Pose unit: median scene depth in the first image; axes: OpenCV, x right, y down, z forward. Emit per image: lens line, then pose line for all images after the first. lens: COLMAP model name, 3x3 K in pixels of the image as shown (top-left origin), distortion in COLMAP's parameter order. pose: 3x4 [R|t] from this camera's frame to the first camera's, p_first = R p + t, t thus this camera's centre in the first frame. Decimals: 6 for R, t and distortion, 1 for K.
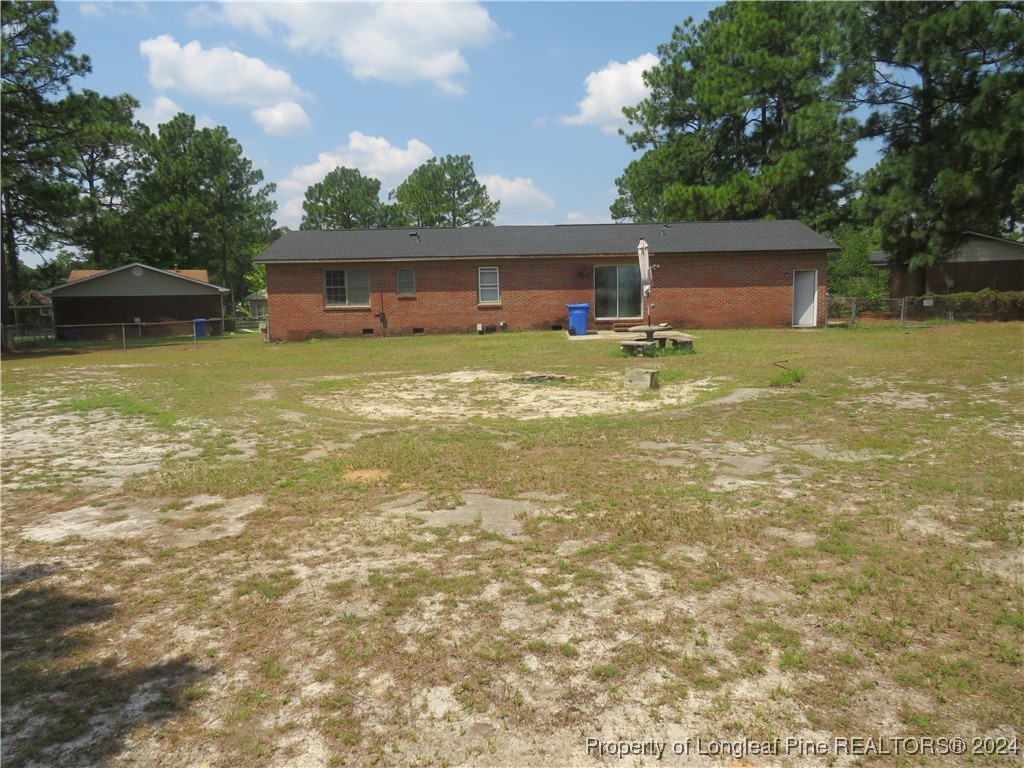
lens RADIAL K [[731.7, 0, 505.9], [0, 731.7, 378.6], [0, 0, 1]] dist [-0.014216, -0.007754]
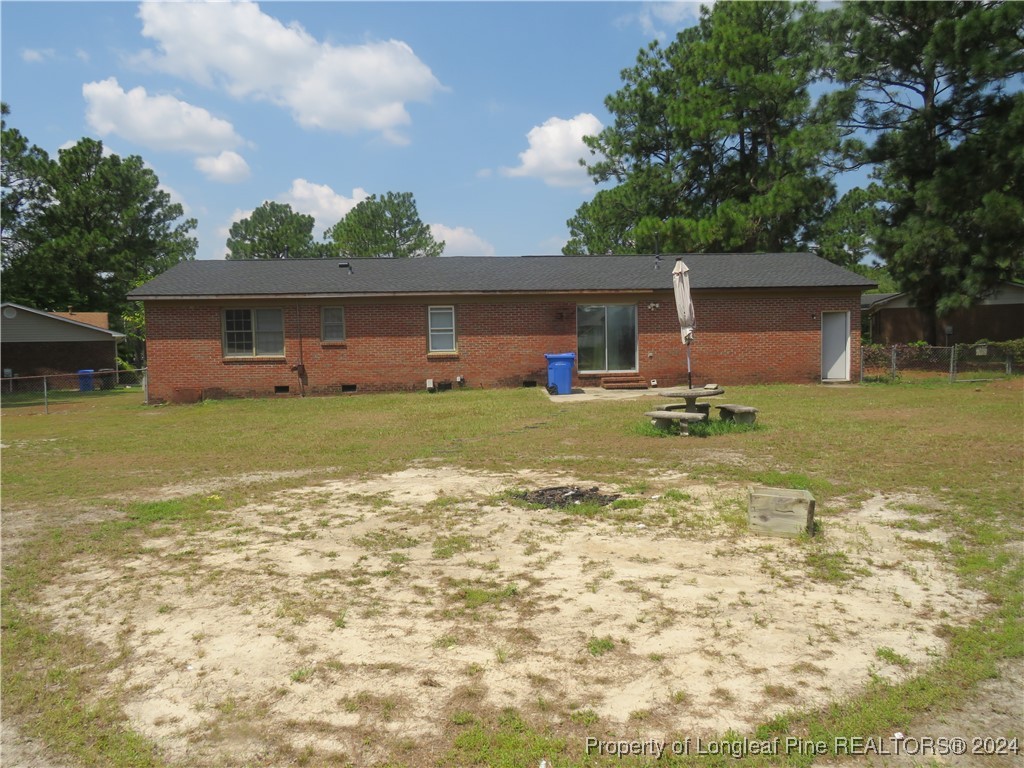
lens RADIAL K [[731.7, 0, 505.9], [0, 731.7, 378.6], [0, 0, 1]] dist [-0.014216, -0.007754]
pose [[0.996746, -0.003223, 0.080537, -0.010979], [0.008341, 0.997960, -0.063297, -0.015980], [-0.080168, 0.063763, 0.994740, 0.139445]]
